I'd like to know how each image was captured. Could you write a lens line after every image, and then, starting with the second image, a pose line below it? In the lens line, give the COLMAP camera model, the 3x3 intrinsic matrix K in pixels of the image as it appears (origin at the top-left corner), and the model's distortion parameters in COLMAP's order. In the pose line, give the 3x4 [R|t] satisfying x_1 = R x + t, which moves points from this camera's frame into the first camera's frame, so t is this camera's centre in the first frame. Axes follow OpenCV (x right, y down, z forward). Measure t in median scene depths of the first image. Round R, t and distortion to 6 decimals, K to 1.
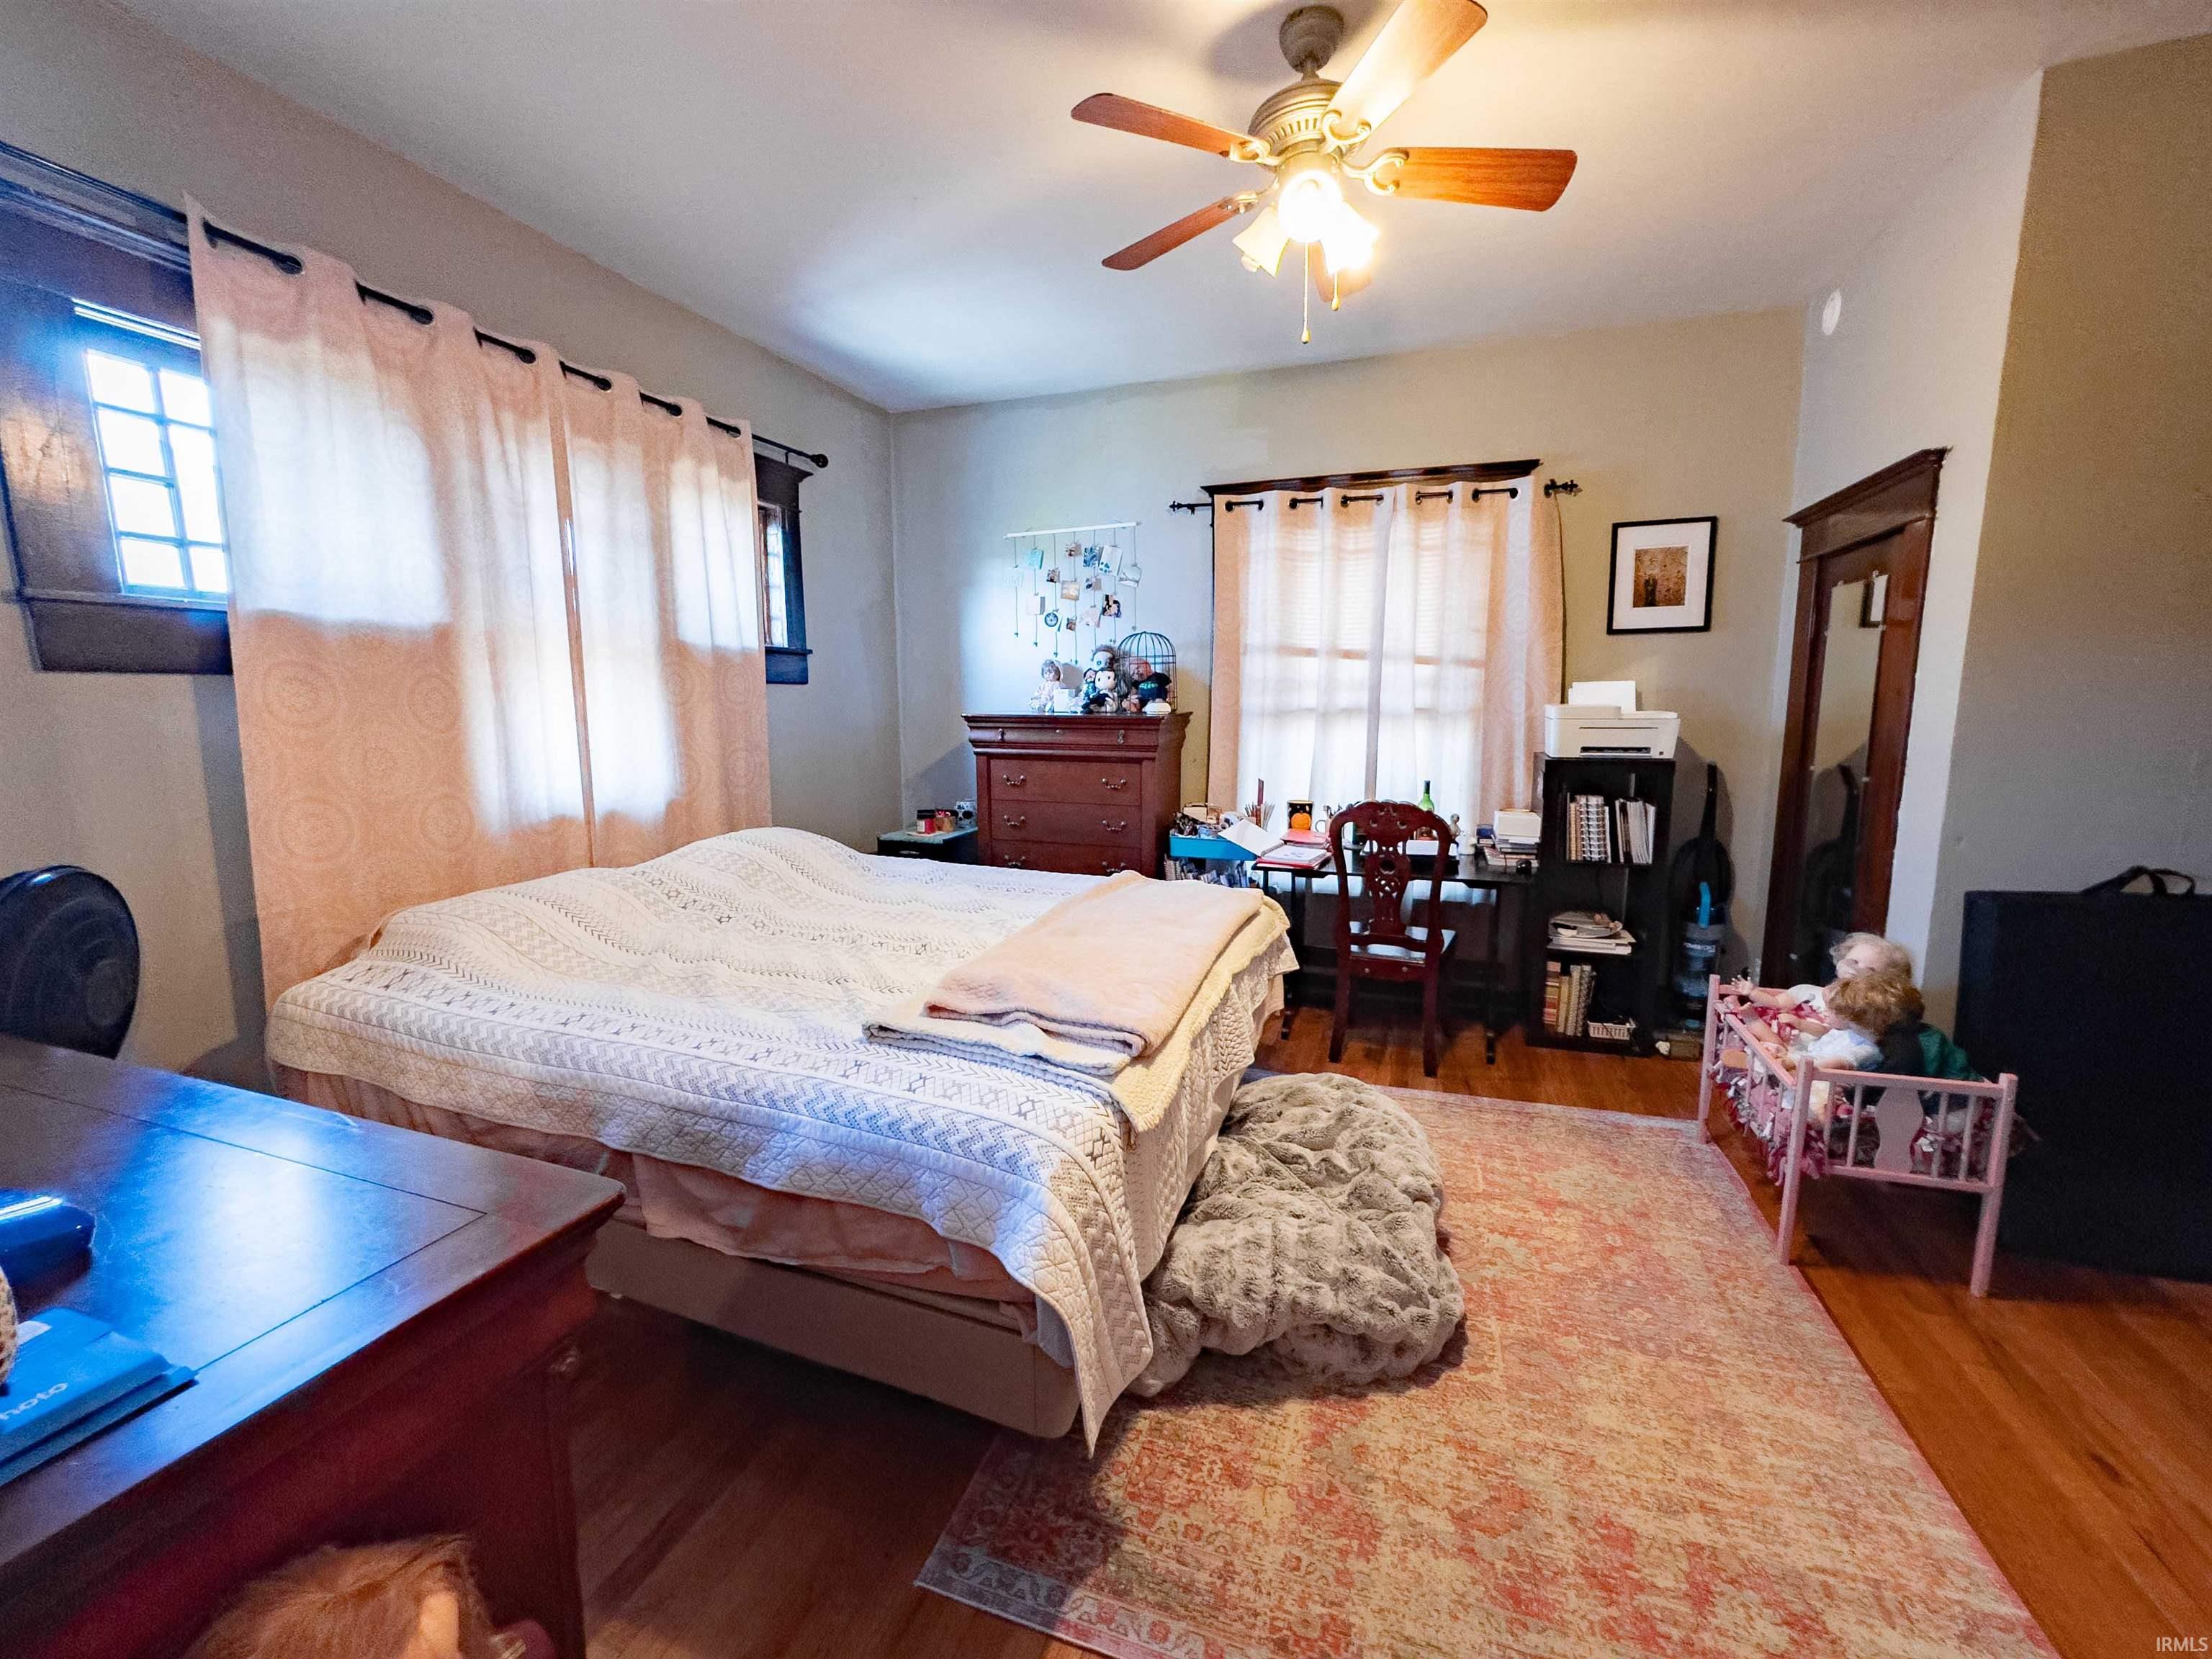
lens RADIAL K [[899.0, 0, 1074.1], [0, 899.0, 838.3], [0, 0, 1]] dist [-0.031608, 0.012081]
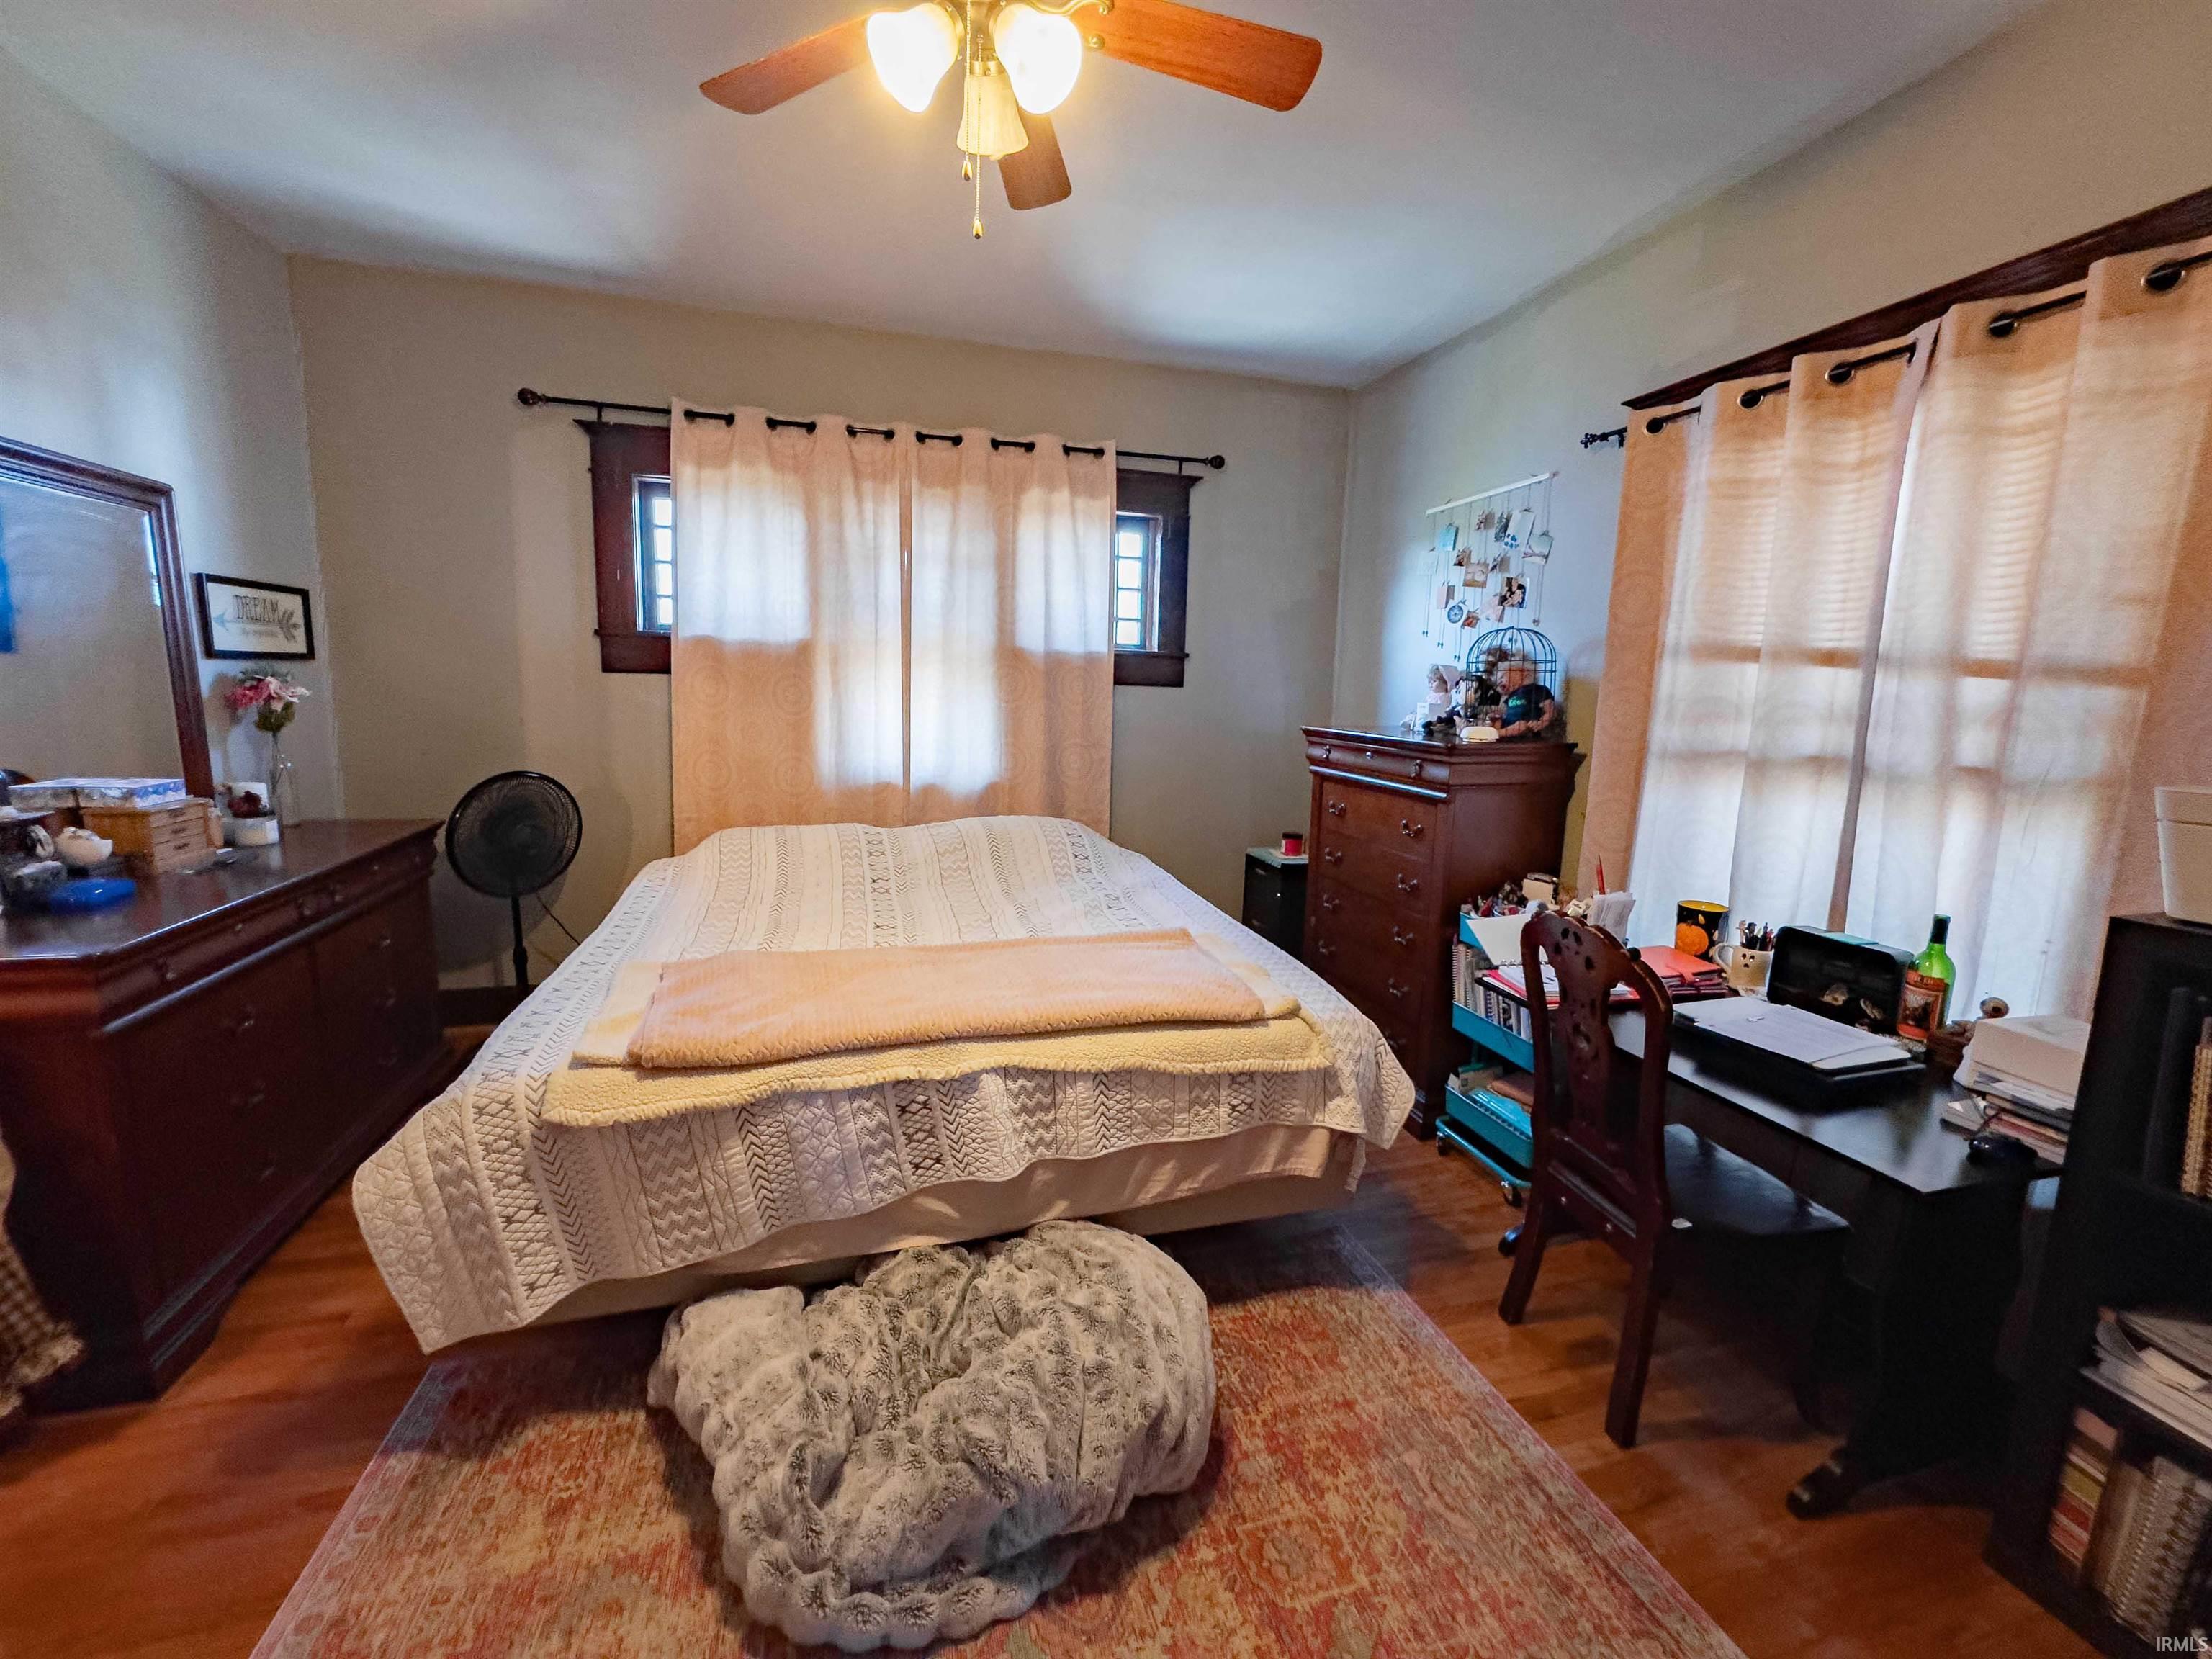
lens RADIAL K [[899.0, 0, 1105.9], [0, 899.0, 828.0], [0, 0, 1]] dist [-0.031608, 0.012081]
pose [[0.590815, 0.147907, -0.793134, 0.546738], [-0.153957, 0.985657, 0.069125, -0.082017], [0.791981, 0.081268, 0.605112, 0.377807]]
